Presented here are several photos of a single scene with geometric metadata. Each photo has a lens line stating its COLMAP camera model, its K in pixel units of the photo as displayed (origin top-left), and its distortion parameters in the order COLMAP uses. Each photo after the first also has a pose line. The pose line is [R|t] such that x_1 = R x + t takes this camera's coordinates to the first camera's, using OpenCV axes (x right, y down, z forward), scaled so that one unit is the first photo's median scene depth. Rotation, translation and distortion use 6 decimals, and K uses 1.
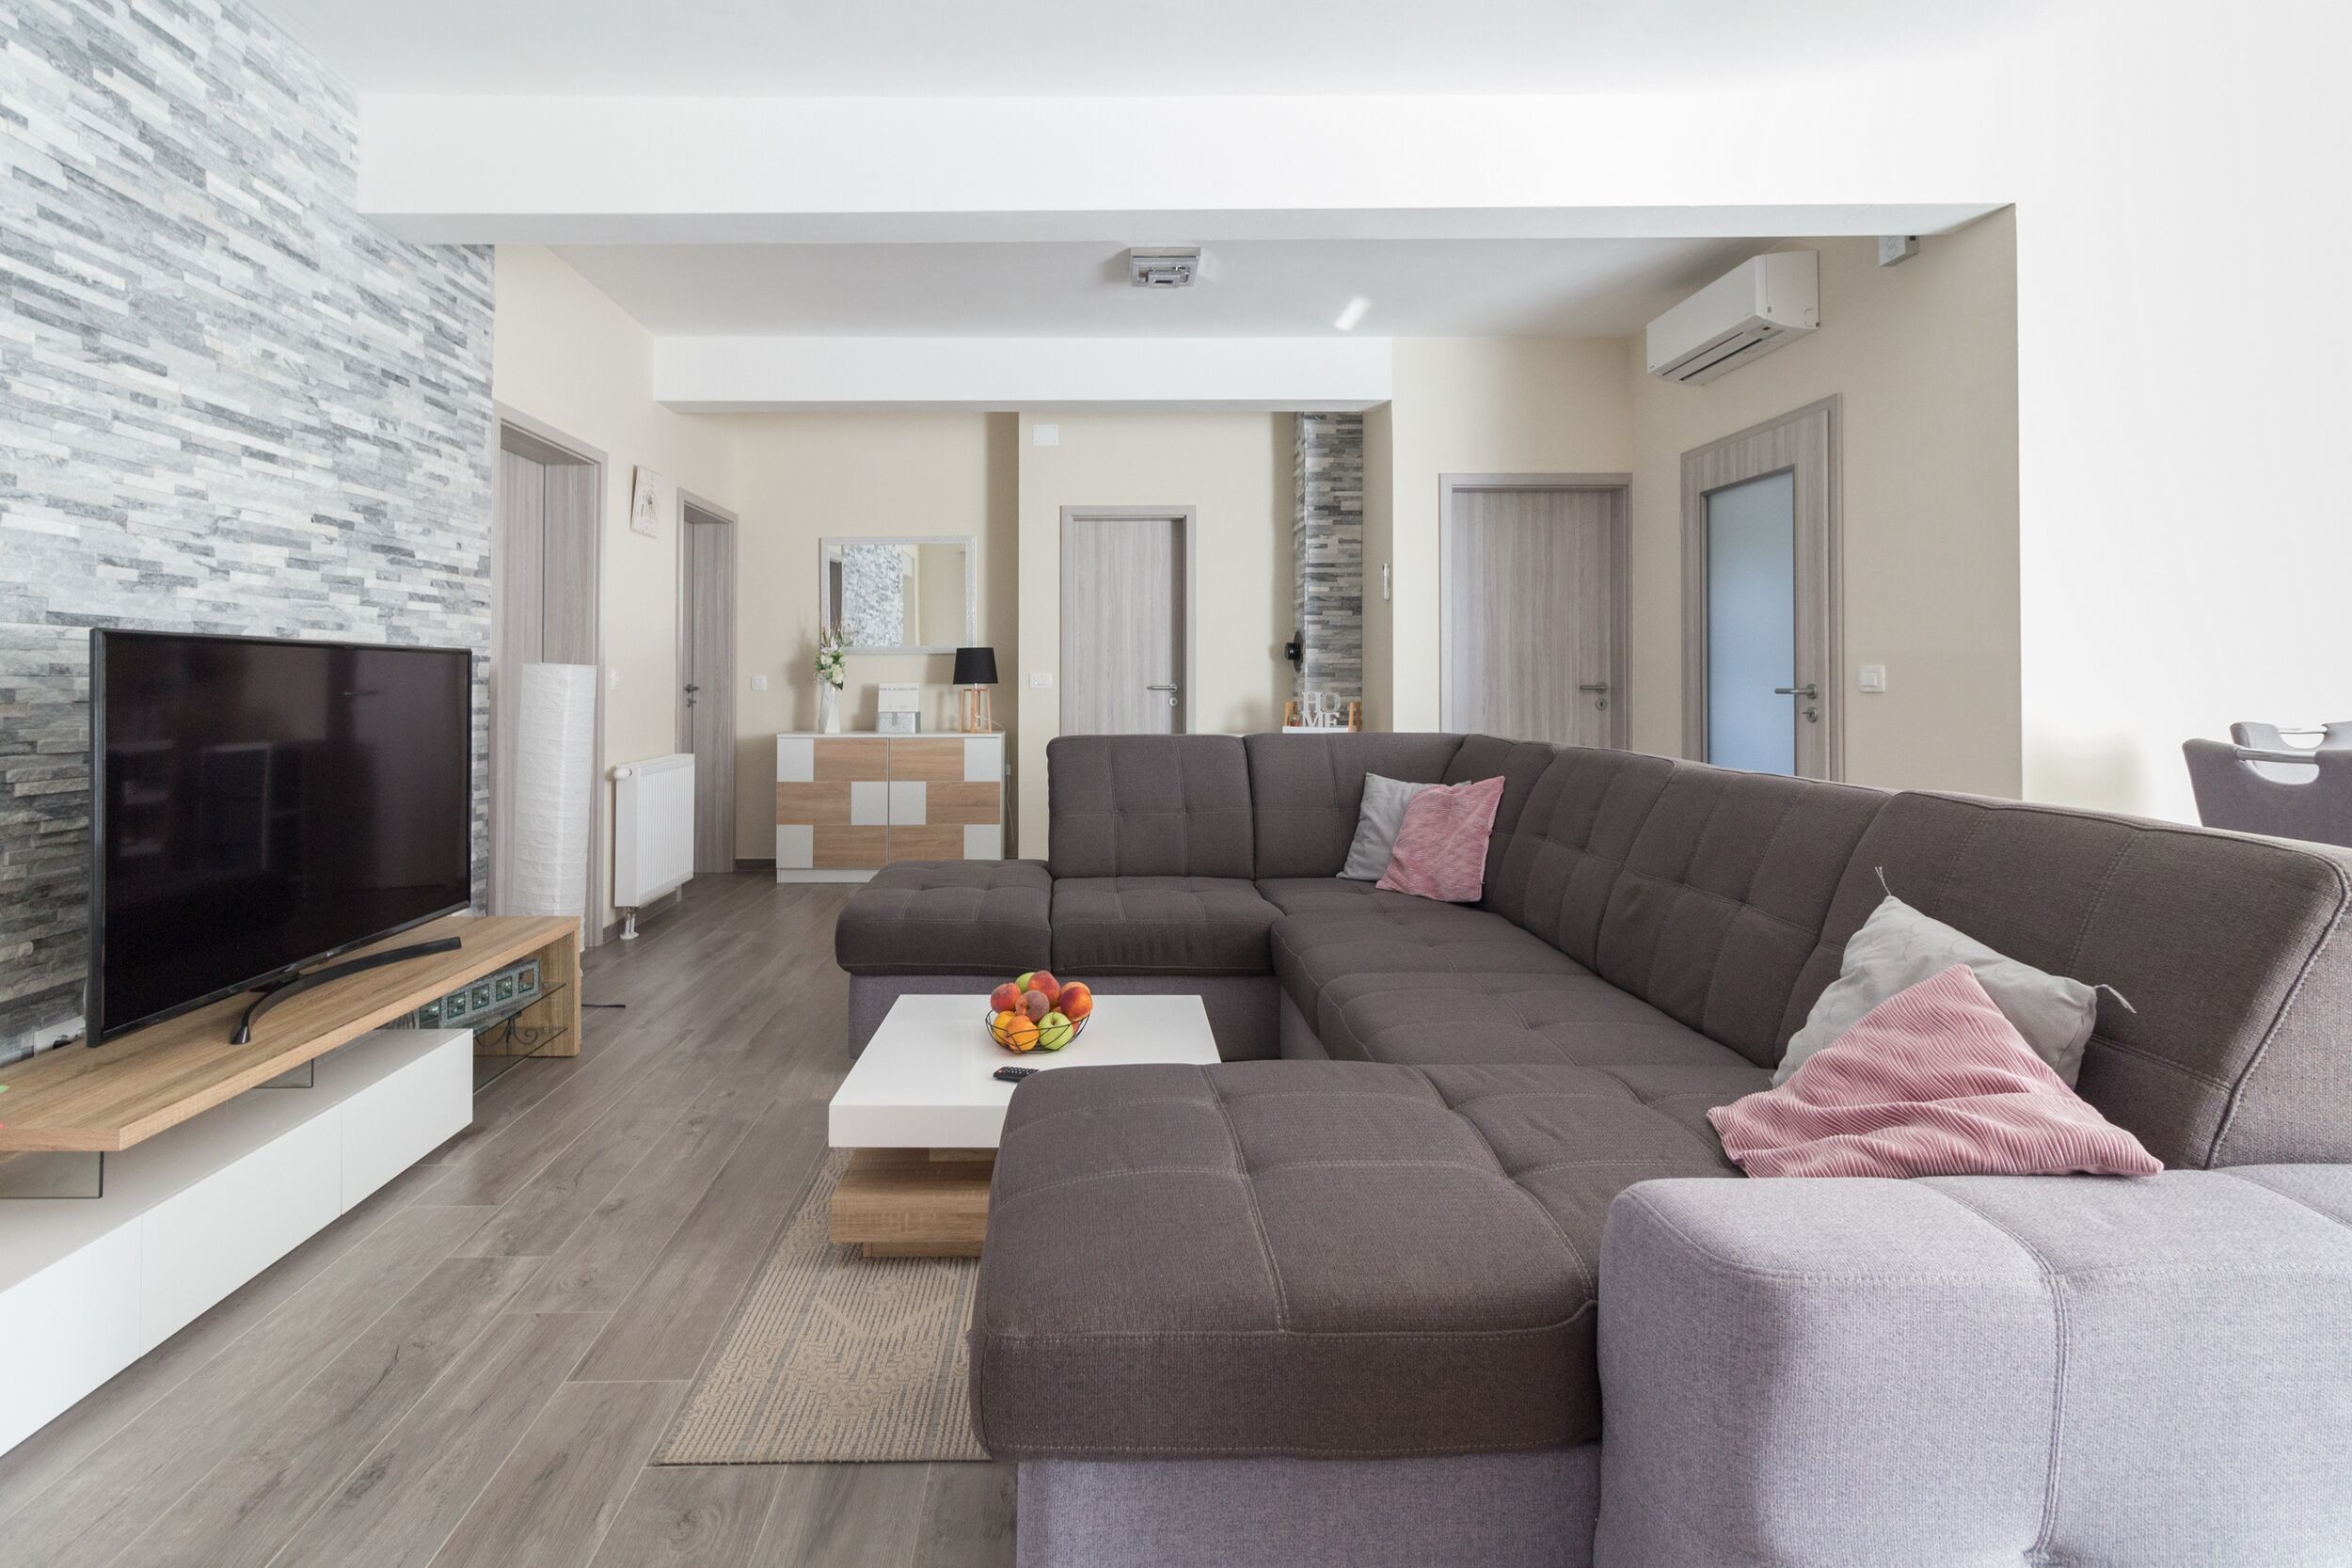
lens RADIAL K [[1101.4, 0, 1136.0], [0, 1101.4, 665.0], [0, 0, 1]] dist [0.000430, 0.000609]
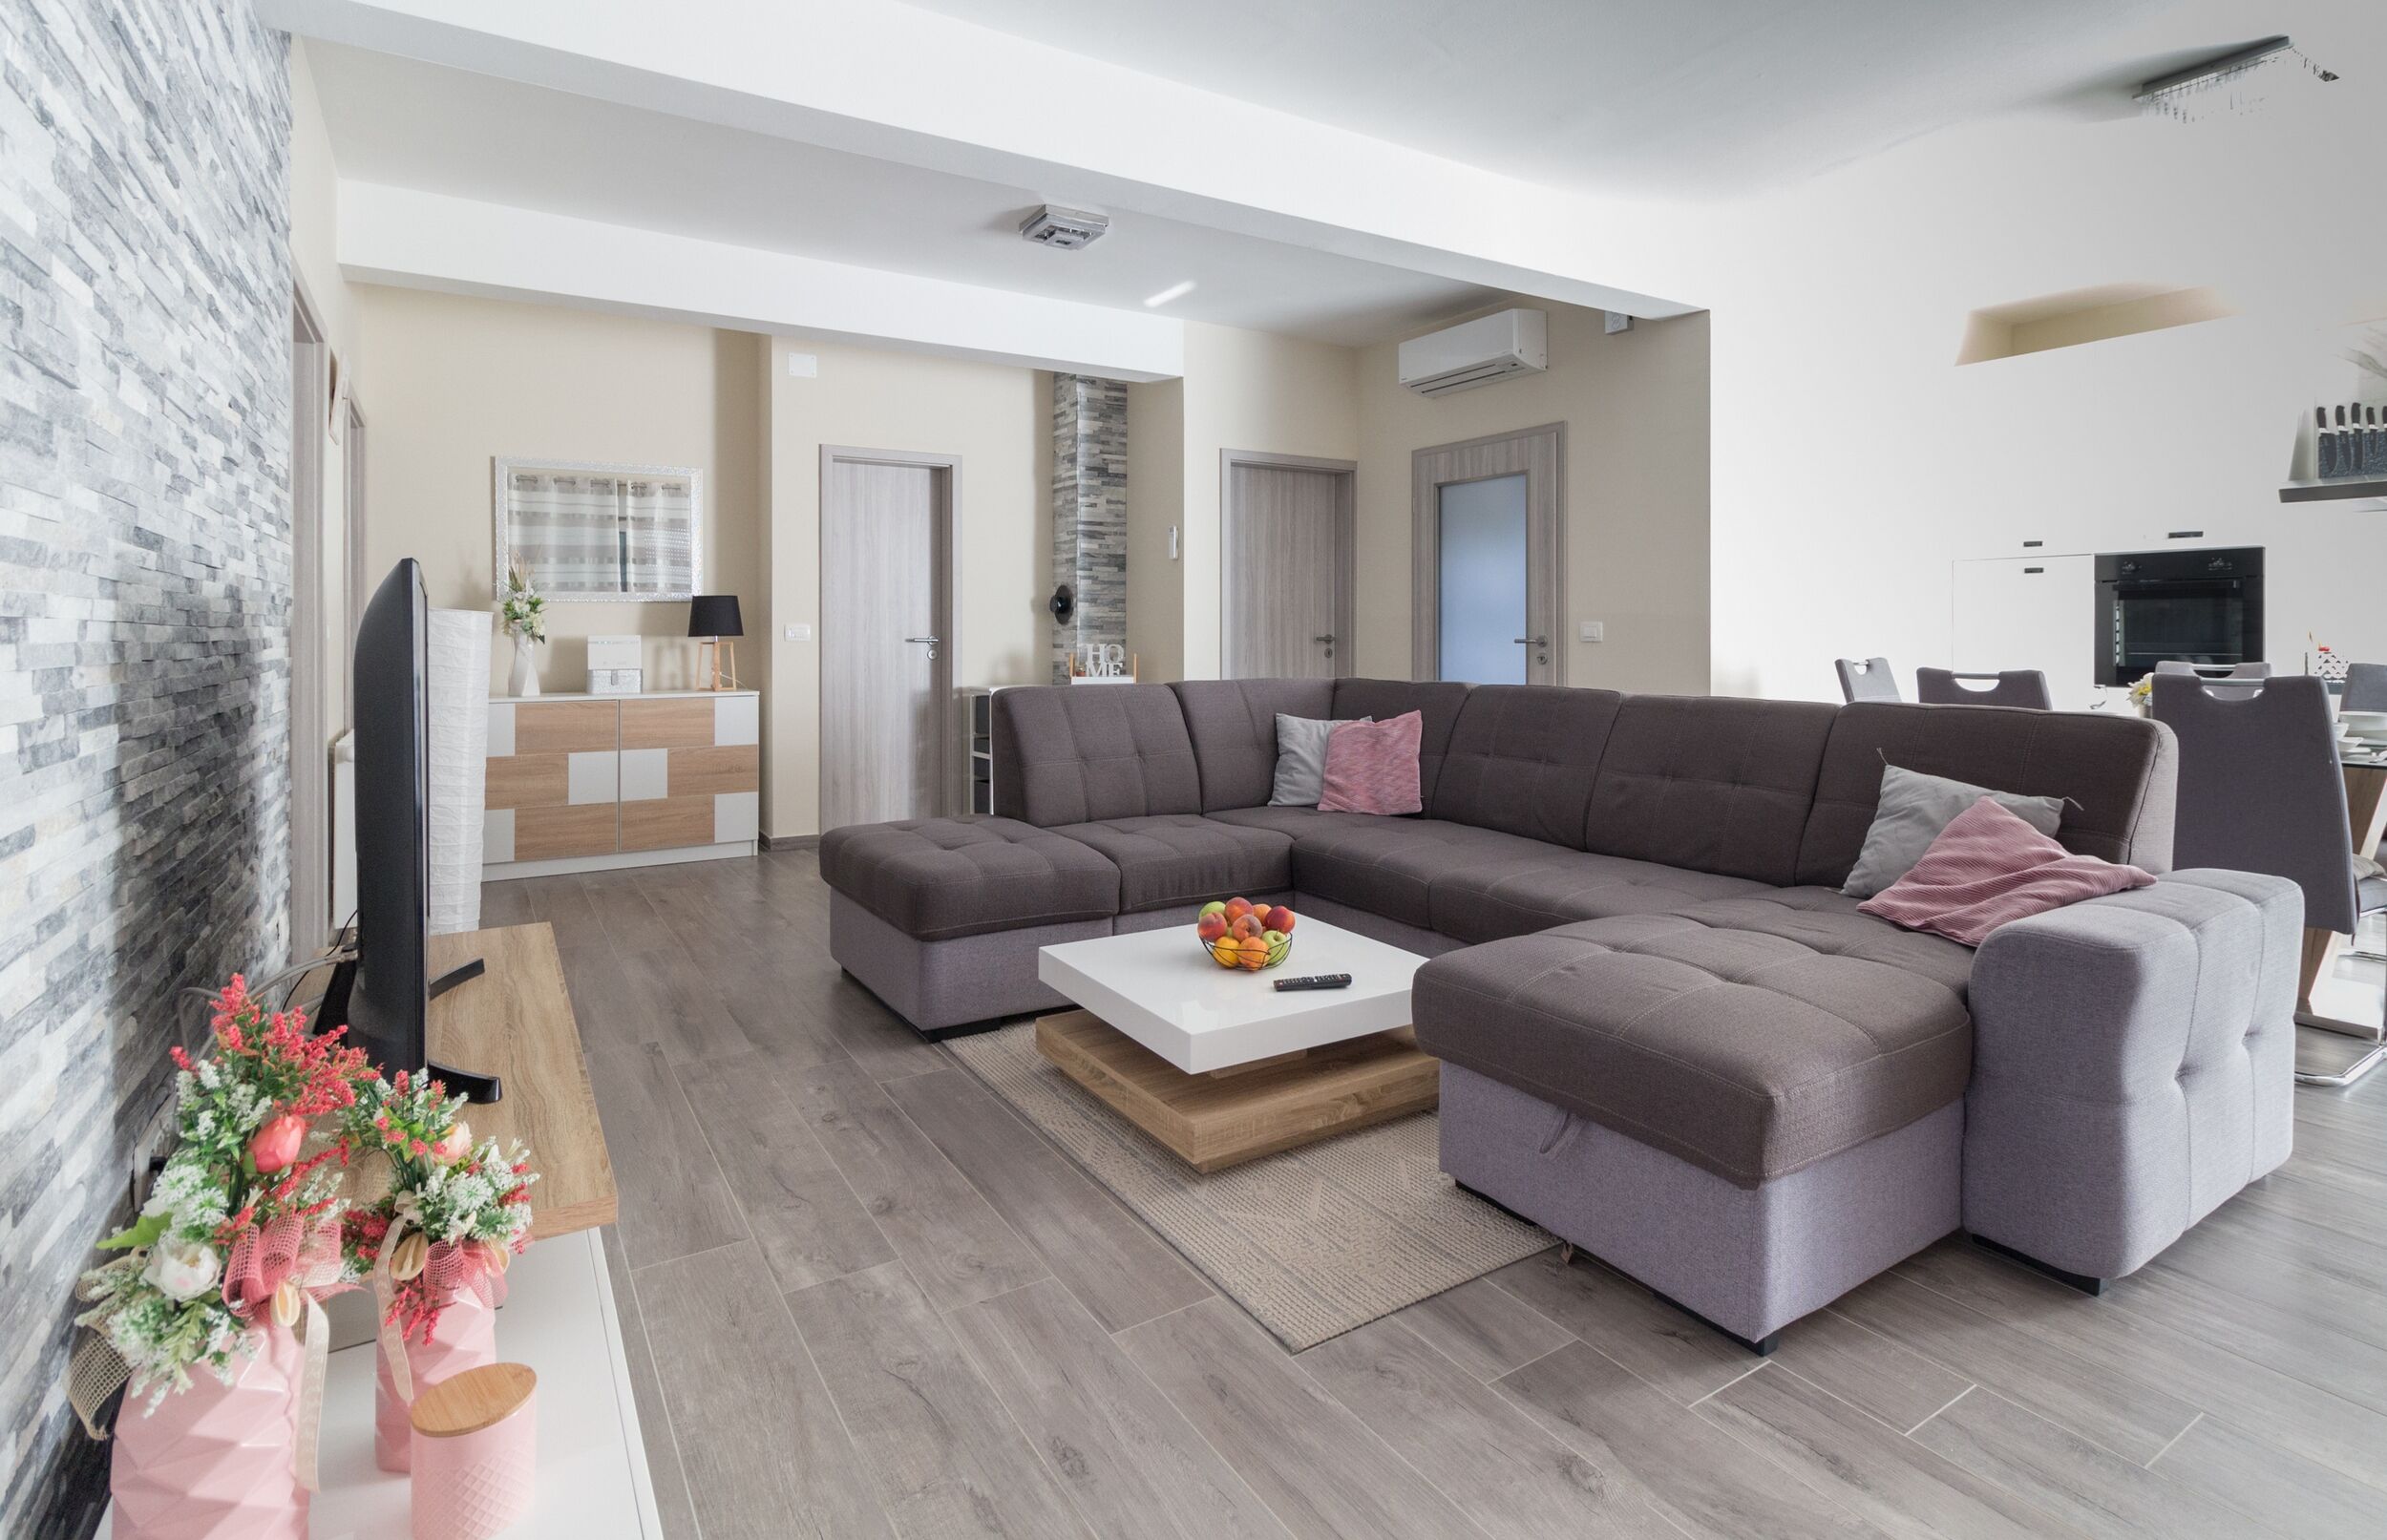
lens RADIAL K [[1134.6, 0, 1156.6], [0, 1134.6, 636.8], [0, 0, 1]] dist [0.001953, 0.000099]
pose [[0.859538, 0.000028, 0.511072, -0.477755], [-0.008322, 0.999868, 0.013943, 0.002897], [-0.511004, -0.016238, 0.859425, 0.051451]]
